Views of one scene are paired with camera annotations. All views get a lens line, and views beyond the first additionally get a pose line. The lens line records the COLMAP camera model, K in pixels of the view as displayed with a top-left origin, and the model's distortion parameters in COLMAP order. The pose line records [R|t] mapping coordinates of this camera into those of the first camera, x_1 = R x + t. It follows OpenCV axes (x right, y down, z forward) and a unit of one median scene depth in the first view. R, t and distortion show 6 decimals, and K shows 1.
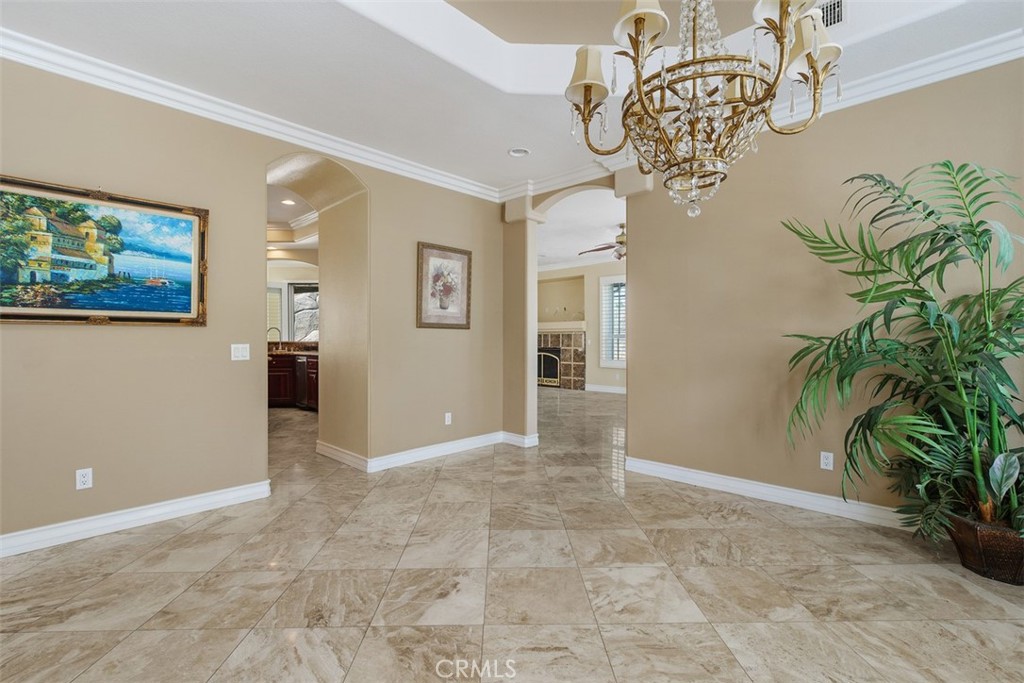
lens RADIAL K [[473.3, 0, 512.2], [0, 473.3, 338.4], [0, 0, 1]] dist [0.001800, -0.000171]
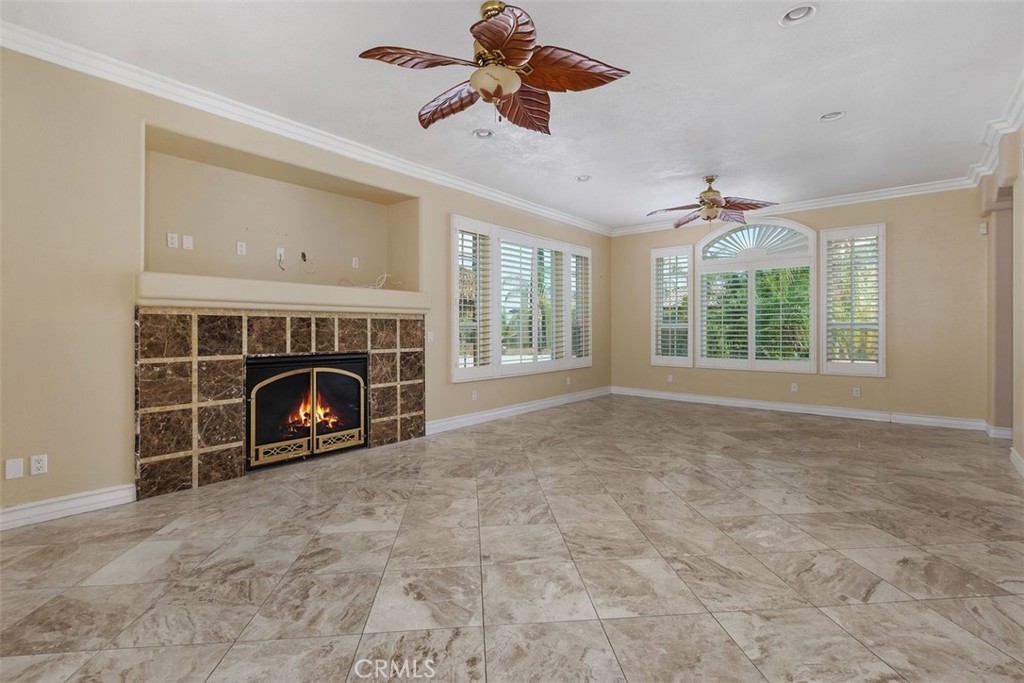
lens RADIAL K [[473.3, 0, 512.2], [0, 473.3, 335.9], [0, 0, 1]] dist [0.001800, -0.000171]
pose [[-0.104425, -0.013257, 0.994444, -0.332894], [0.007089, 0.999876, 0.014074, 0.001181], [-0.994508, 0.008519, -0.104318, 0.942771]]
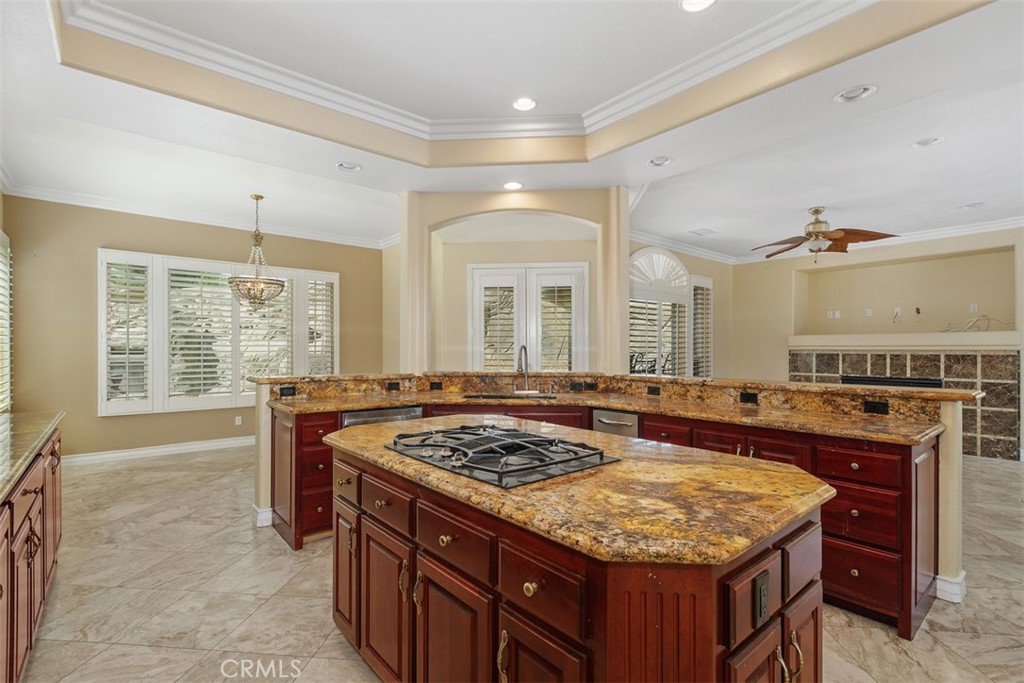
lens RADIAL K [[473.3, 0, 505.0], [0, 473.3, 356.0], [0, 0, 1]] dist [0.001800, -0.000171]
pose [[0.995880, 0.000309, -0.090685, -0.368868], [0.000801, 0.999925, 0.012199, -0.014797], [0.090682, -0.012222, 0.995805, 0.408726]]
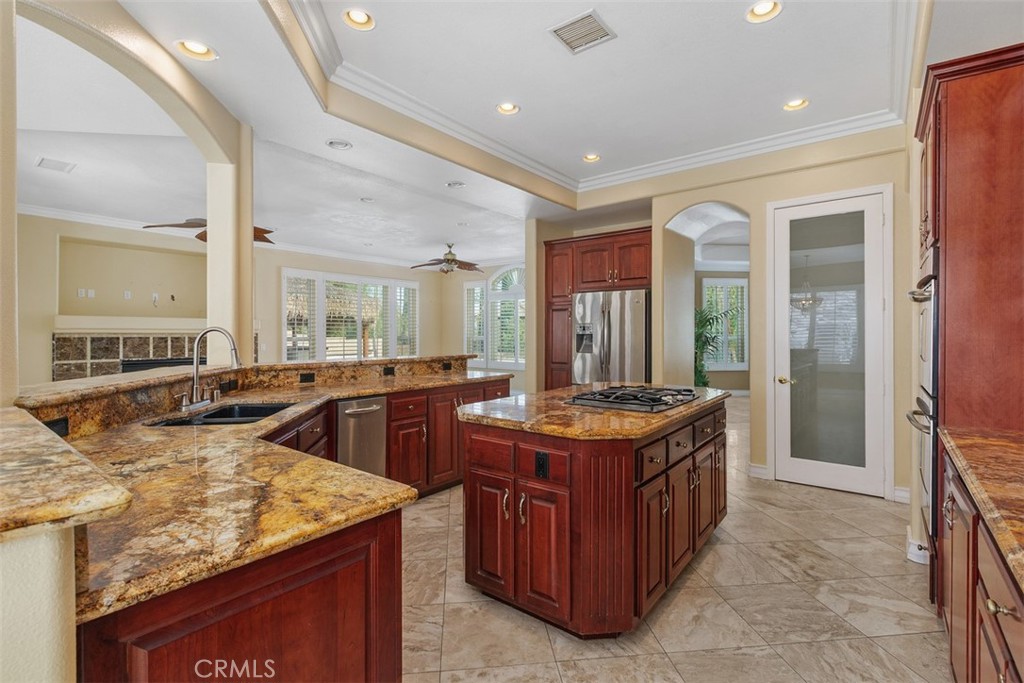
lens RADIAL K [[473.3, 0, 512.5], [0, 473.3, 335.8], [0, 0, 1]] dist [0.001800, -0.000171]
pose [[-0.121858, -0.009404, 0.992503, -0.637406], [0.001596, 0.999952, 0.009670, -0.016552], [-0.992546, 0.002762, -0.121837, 0.673500]]
